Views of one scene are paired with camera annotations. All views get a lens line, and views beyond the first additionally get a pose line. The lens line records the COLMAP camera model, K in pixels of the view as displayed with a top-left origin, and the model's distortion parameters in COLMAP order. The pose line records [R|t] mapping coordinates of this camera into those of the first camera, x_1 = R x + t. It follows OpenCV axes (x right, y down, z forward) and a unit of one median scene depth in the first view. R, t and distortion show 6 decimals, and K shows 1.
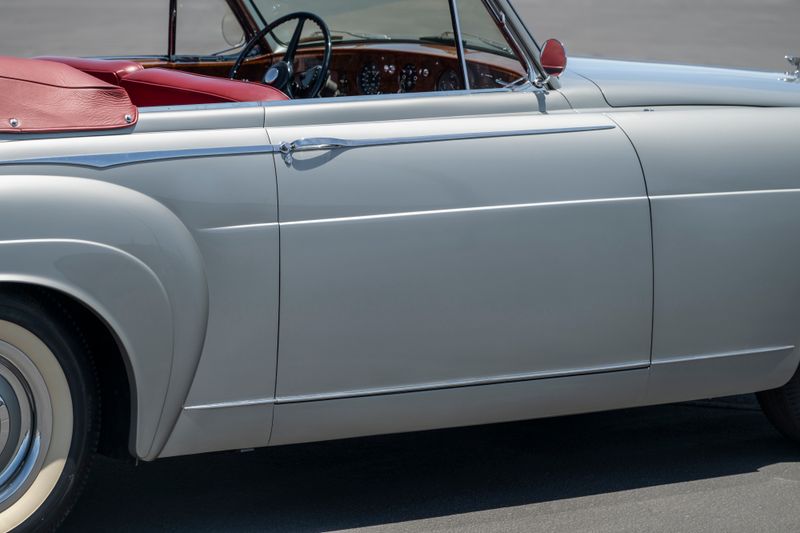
lens RADIAL K [[3631.0, 0, 400.0], [0, 3631.0, 266.5], [0, 0, 1]] dist [0.040006, -3.734352]
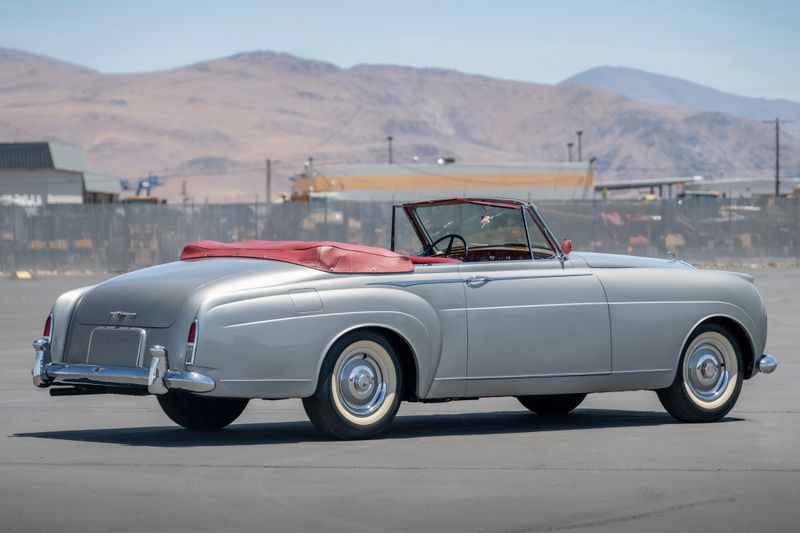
lens RADIAL K [[3631.0, 0, 400.0], [0, 3631.0, 266.5], [0, 0, 1]] dist [0.040006, -3.734352]
pose [[0.999390, -0.029556, 0.018586, -0.123016], [0.030965, 0.996251, -0.080776, 0.159229], [-0.016129, 0.081302, 0.996559, -1.520480]]
